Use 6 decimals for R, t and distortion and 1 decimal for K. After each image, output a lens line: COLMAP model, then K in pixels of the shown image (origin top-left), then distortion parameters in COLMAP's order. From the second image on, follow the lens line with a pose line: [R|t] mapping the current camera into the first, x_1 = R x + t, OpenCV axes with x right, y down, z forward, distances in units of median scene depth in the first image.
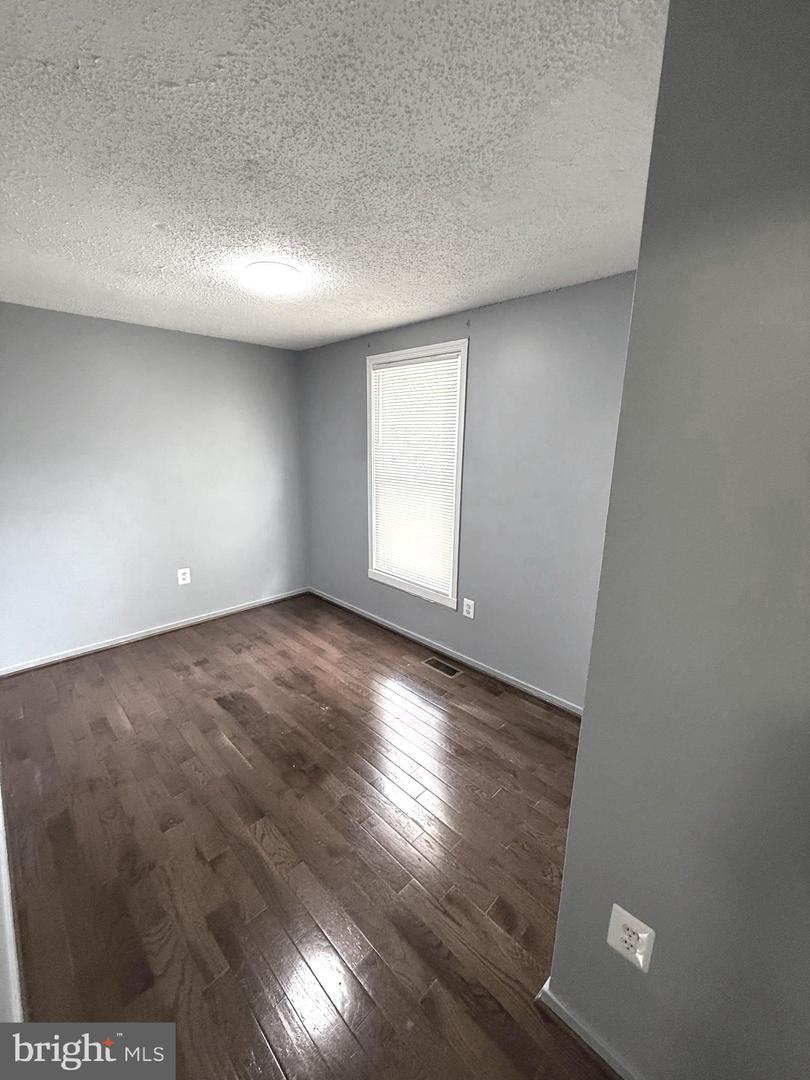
lens RADIAL K [[427.3, 0, 407.0], [0, 427.3, 535.8], [0, 0, 1]] dist [-0.001841, 0.000054]
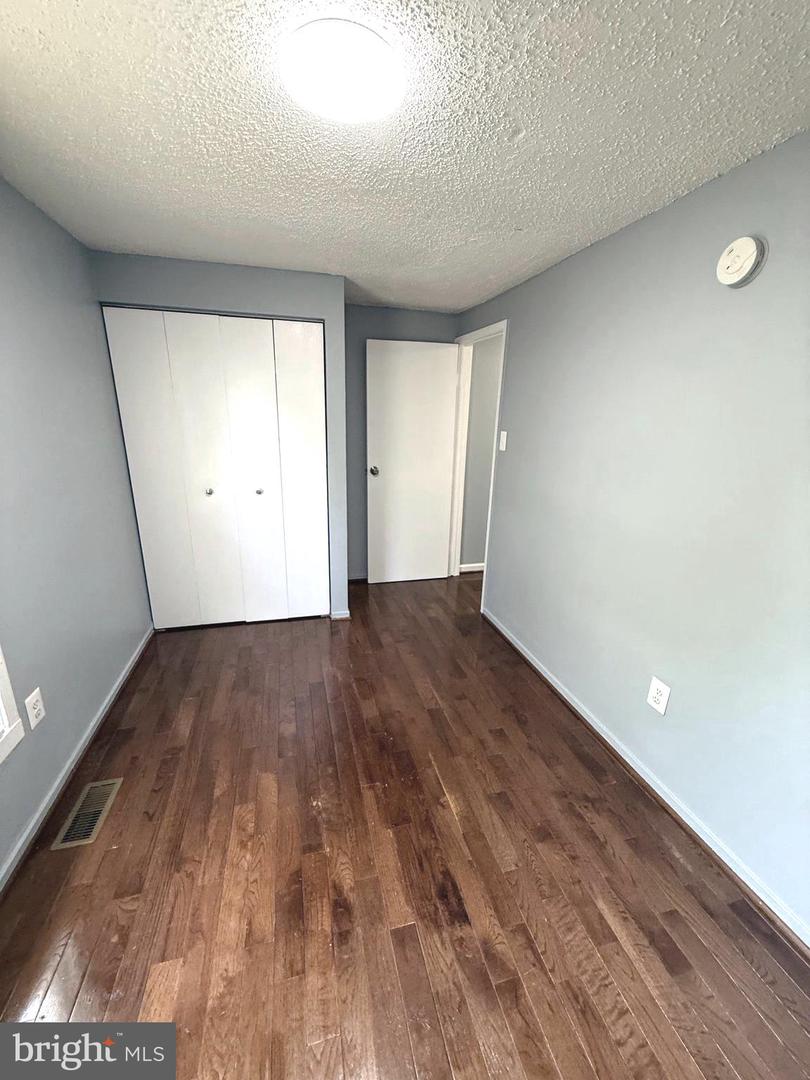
lens RADIAL K [[427.3, 0, 407.0], [0, 427.3, 535.8], [0, 0, 1]] dist [-0.001841, 0.000054]
pose [[-0.867611, -0.166274, 0.468620, -0.577332], [0.077590, 0.885620, 0.457884, -0.281146], [-0.491153, 0.433625, -0.755472, 1.289807]]
